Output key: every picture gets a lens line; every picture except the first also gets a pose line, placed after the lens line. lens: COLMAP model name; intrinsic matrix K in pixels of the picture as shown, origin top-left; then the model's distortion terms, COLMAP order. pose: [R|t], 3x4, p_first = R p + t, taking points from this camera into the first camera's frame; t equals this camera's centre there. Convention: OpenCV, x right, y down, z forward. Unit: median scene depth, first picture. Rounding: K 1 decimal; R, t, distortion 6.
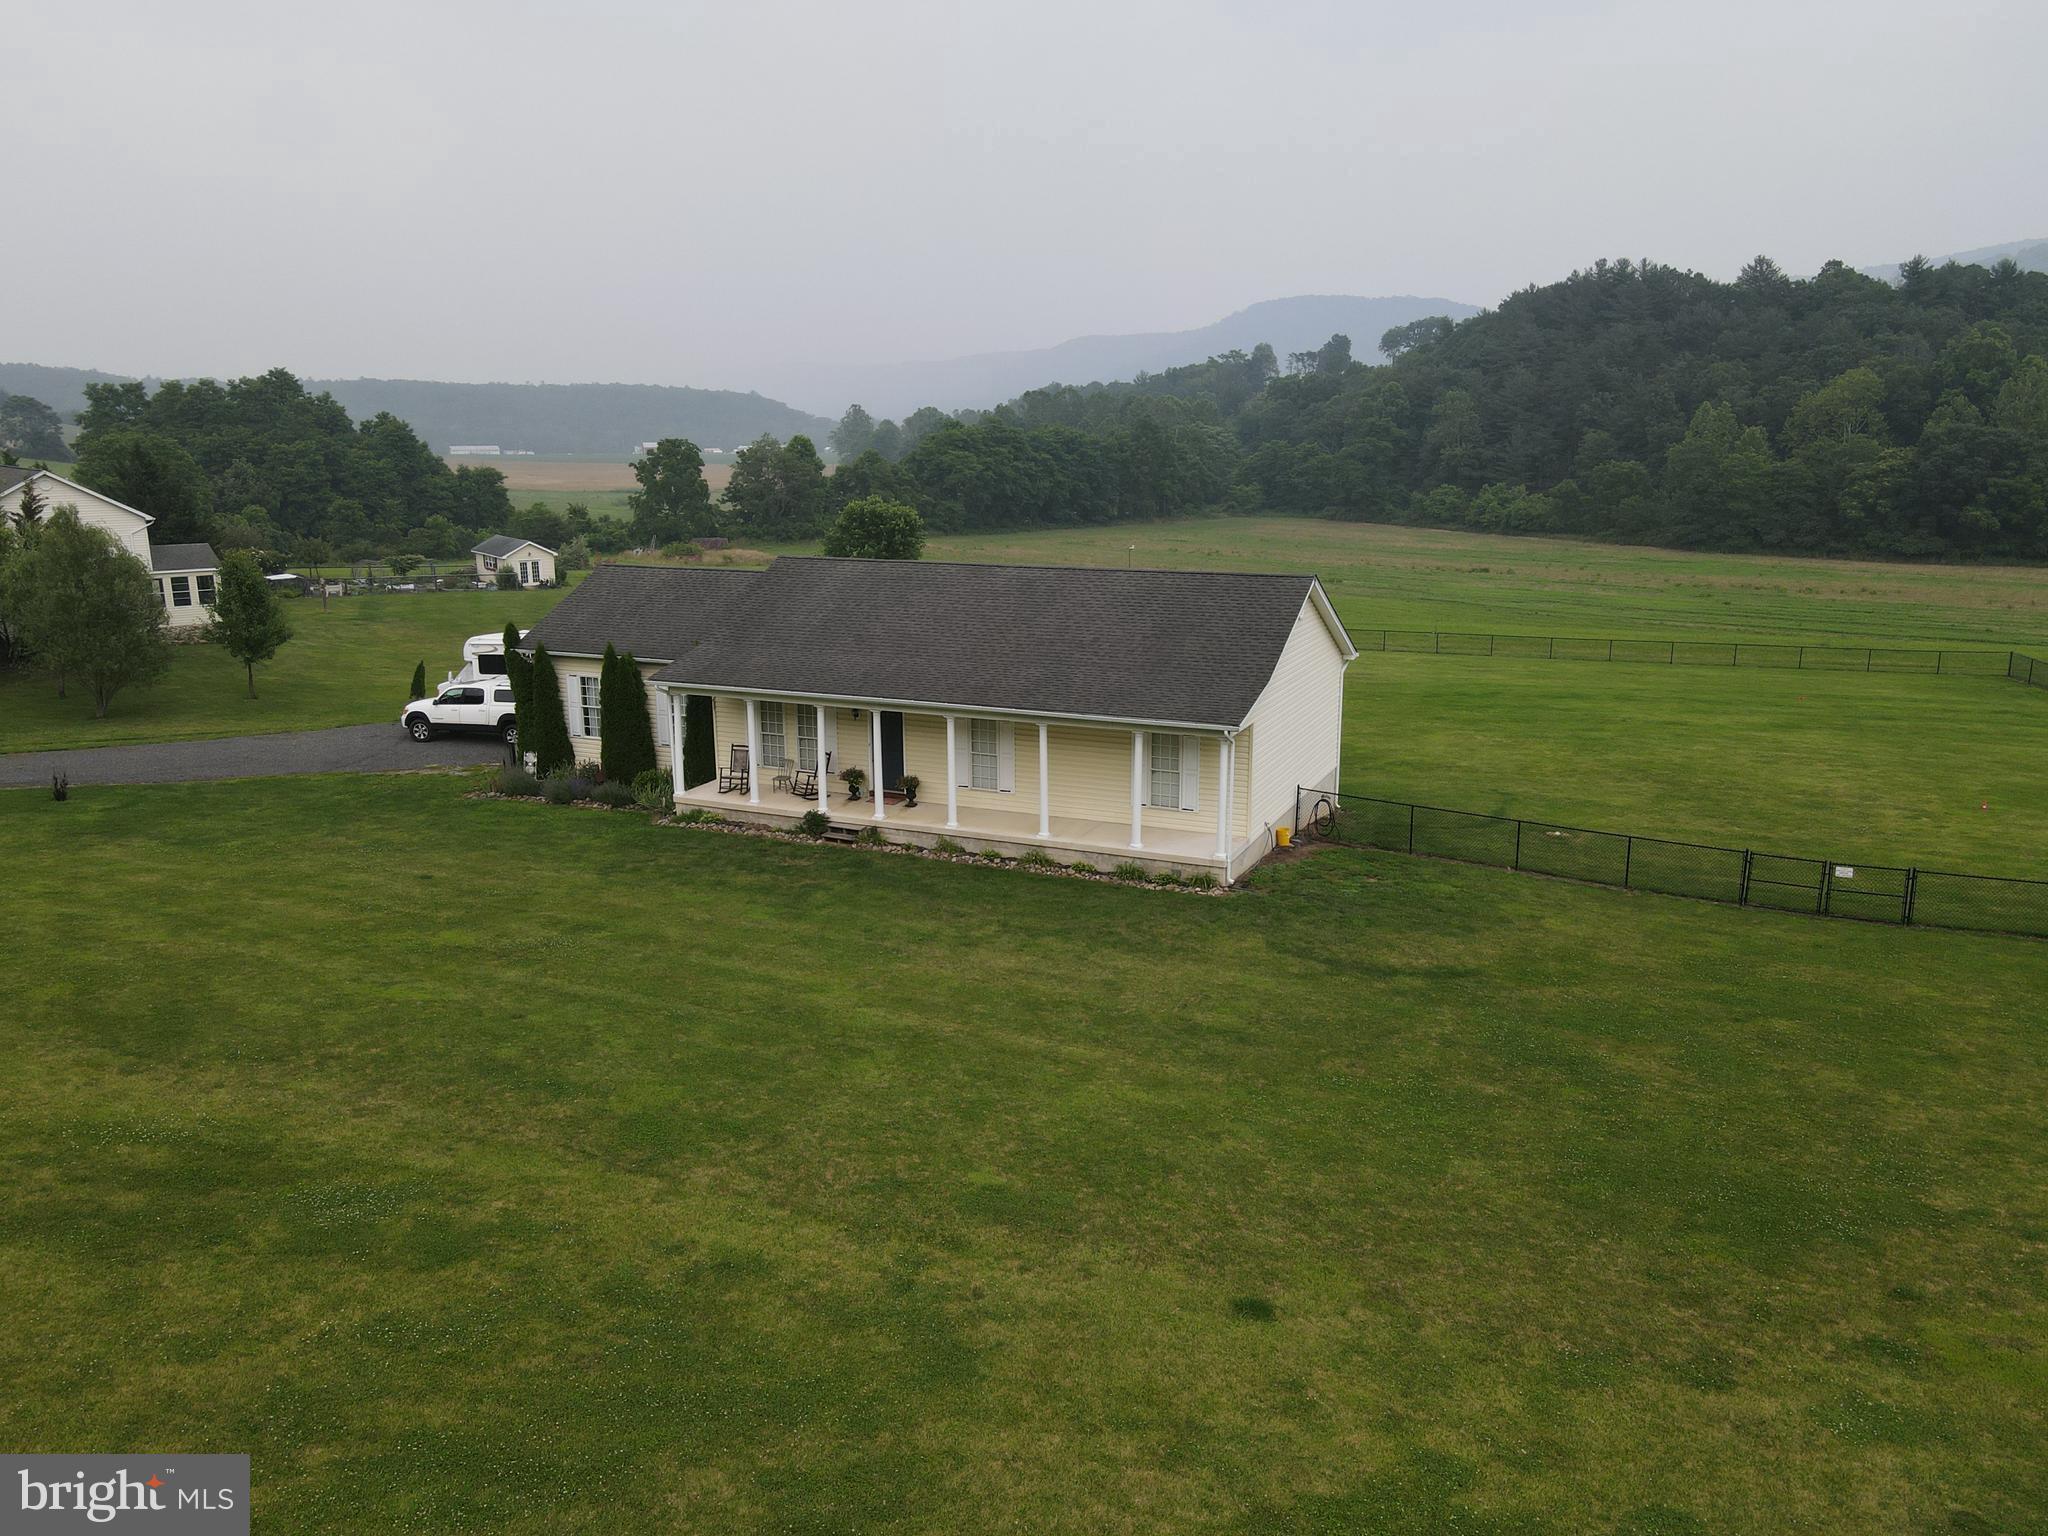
lens RADIAL K [[1506.9, 0, 1020.1], [0, 1506.9, 770.1], [0, 0, 1]] dist [-0.001228, 0.029253]
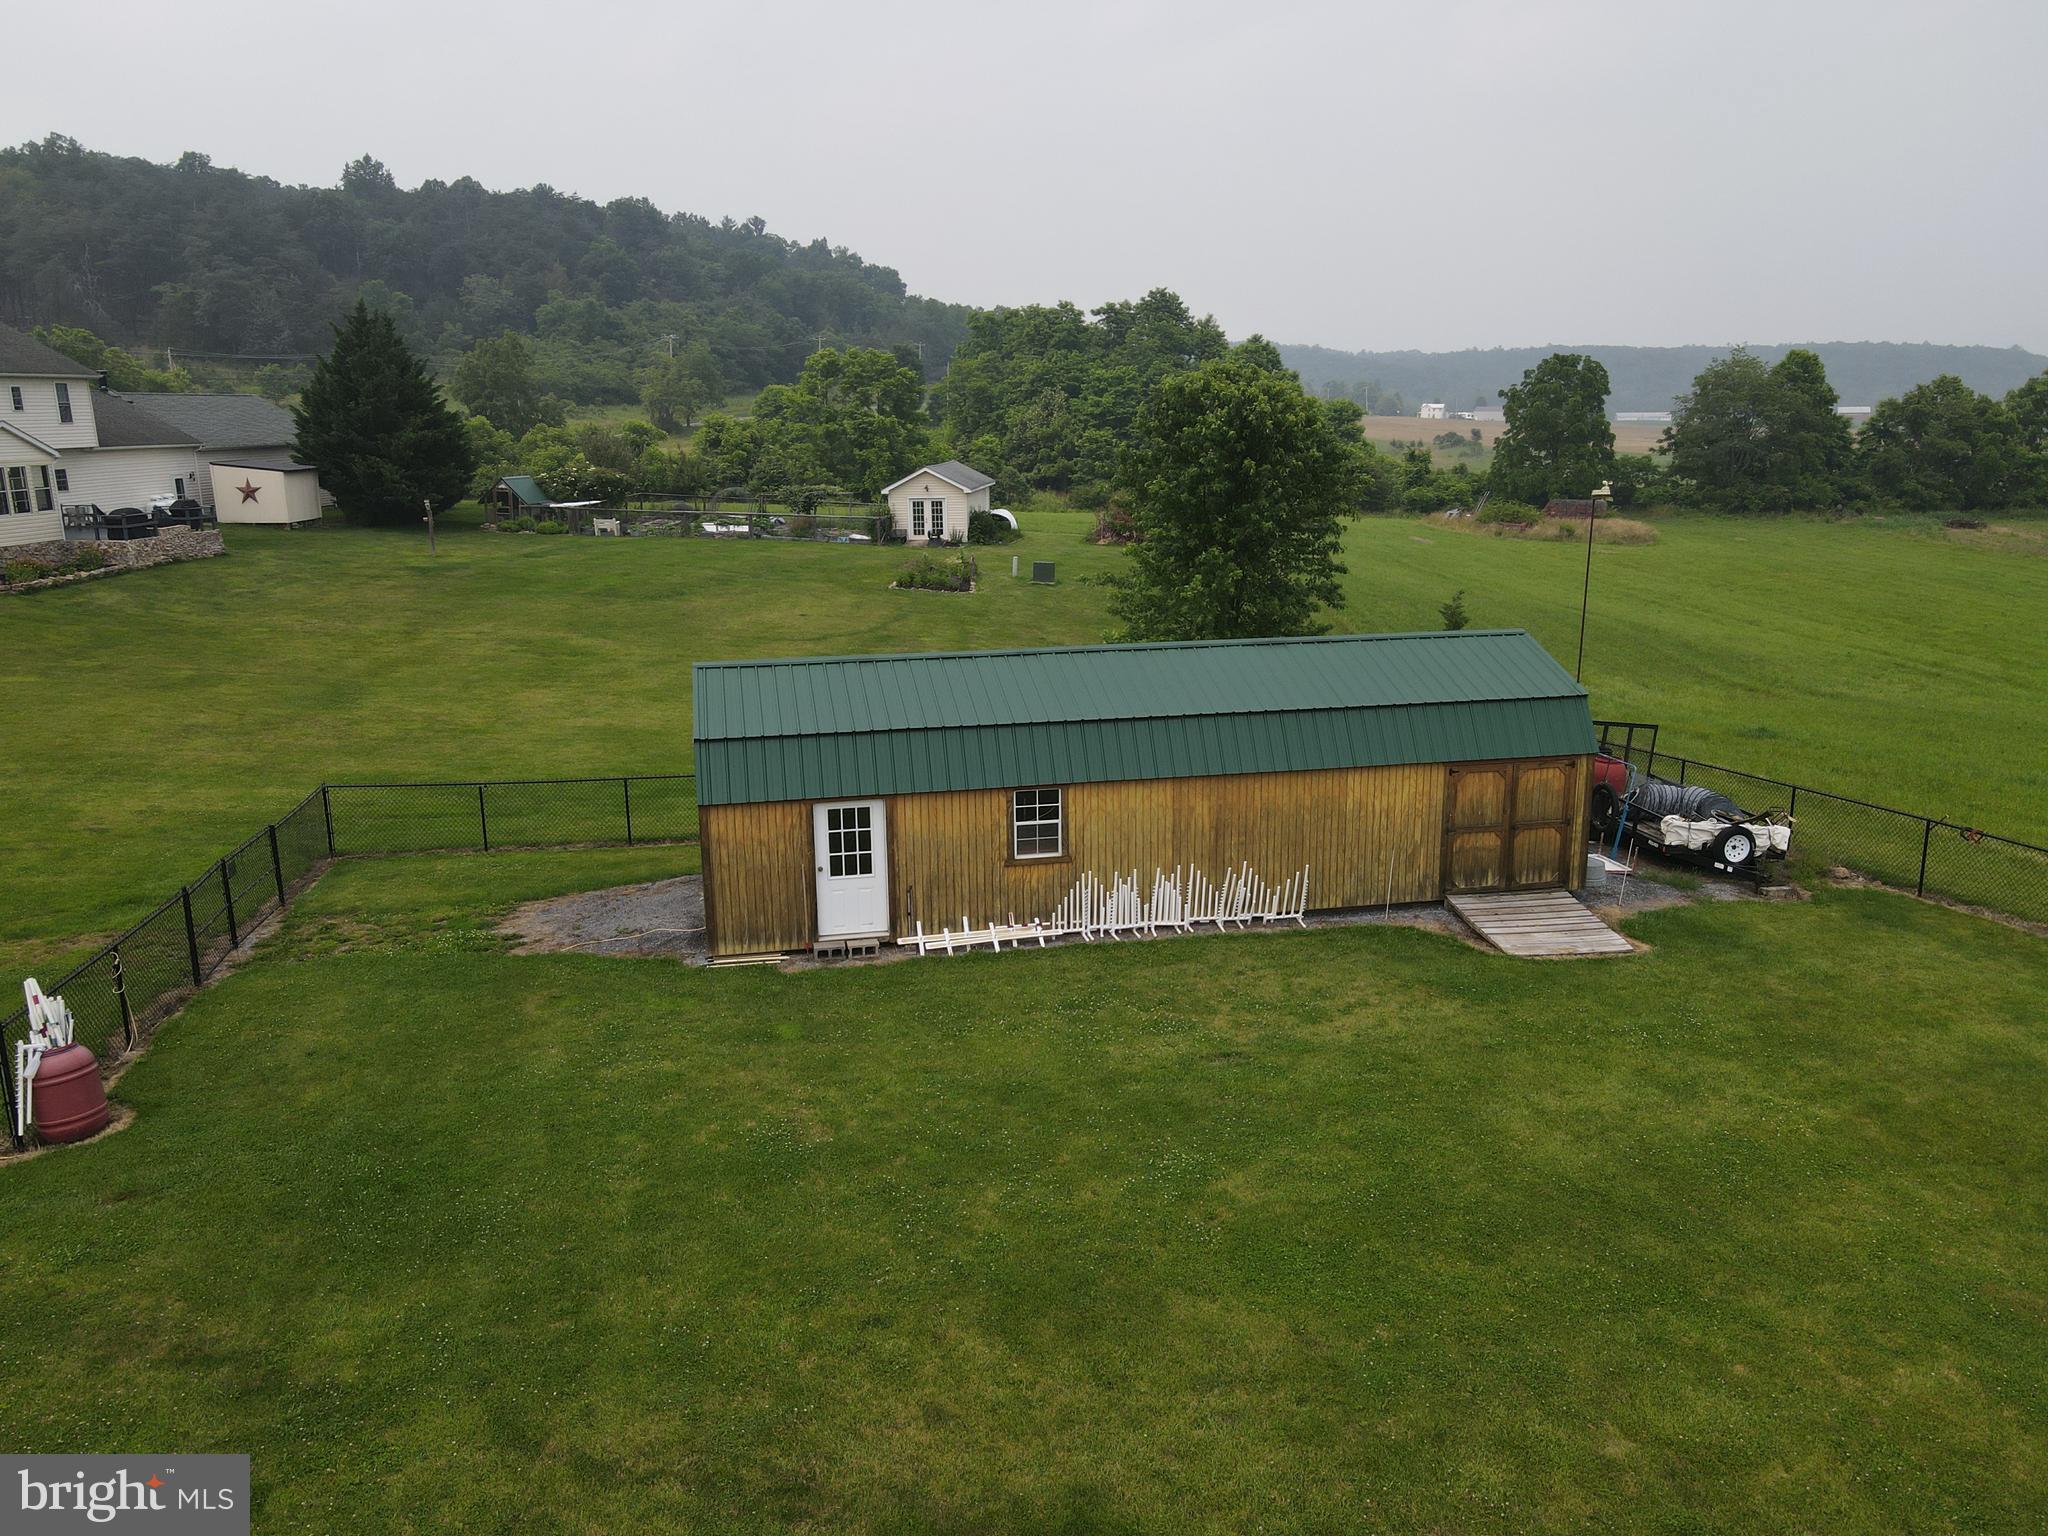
lens RADIAL K [[1506.9, 0, 1022.1], [0, 1506.9, 764.1], [0, 0, 1]] dist [-0.001228, 0.029253]
pose [[0.730371, 0.156668, -0.664841, 0.072554], [-0.147956, 0.986518, 0.069931, -0.045500], [0.666834, 0.047292, 0.743704, 0.321271]]
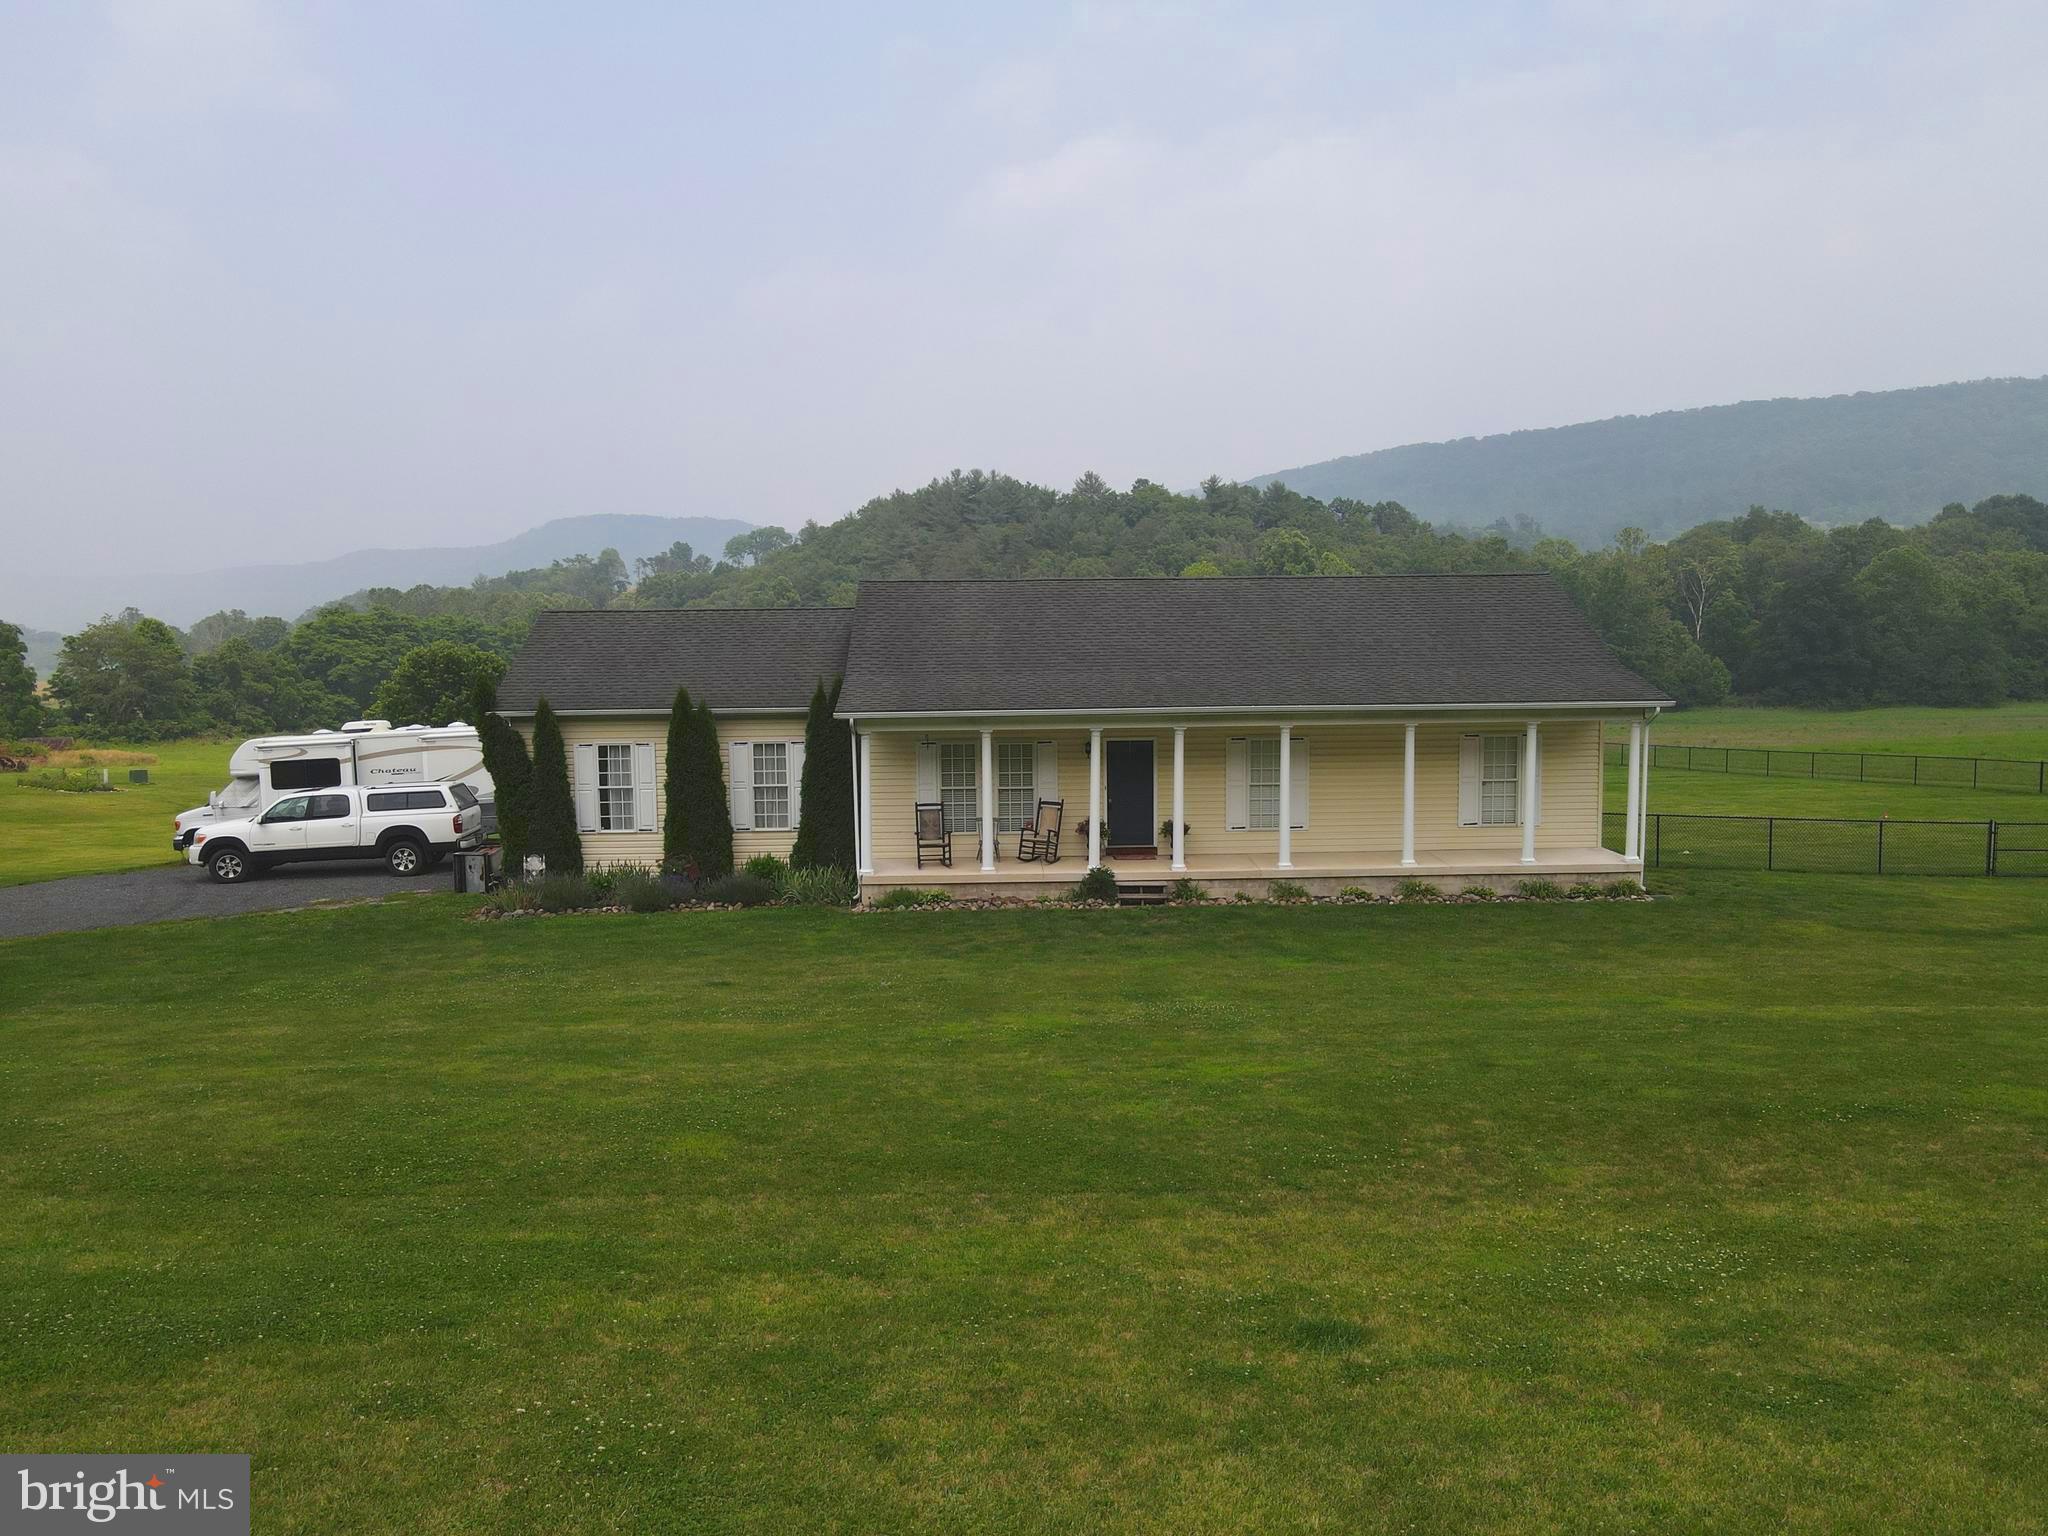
lens RADIAL K [[1506.9, 0, 1019.3], [0, 1506.9, 768.9], [0, 0, 1]] dist [-0.001228, 0.029253]
pose [[0.899829, -0.045144, 0.433901, -0.085041], [0.105510, 0.987623, -0.116054, 0.010552], [-0.423291, 0.150210, 0.893455, 0.056601]]
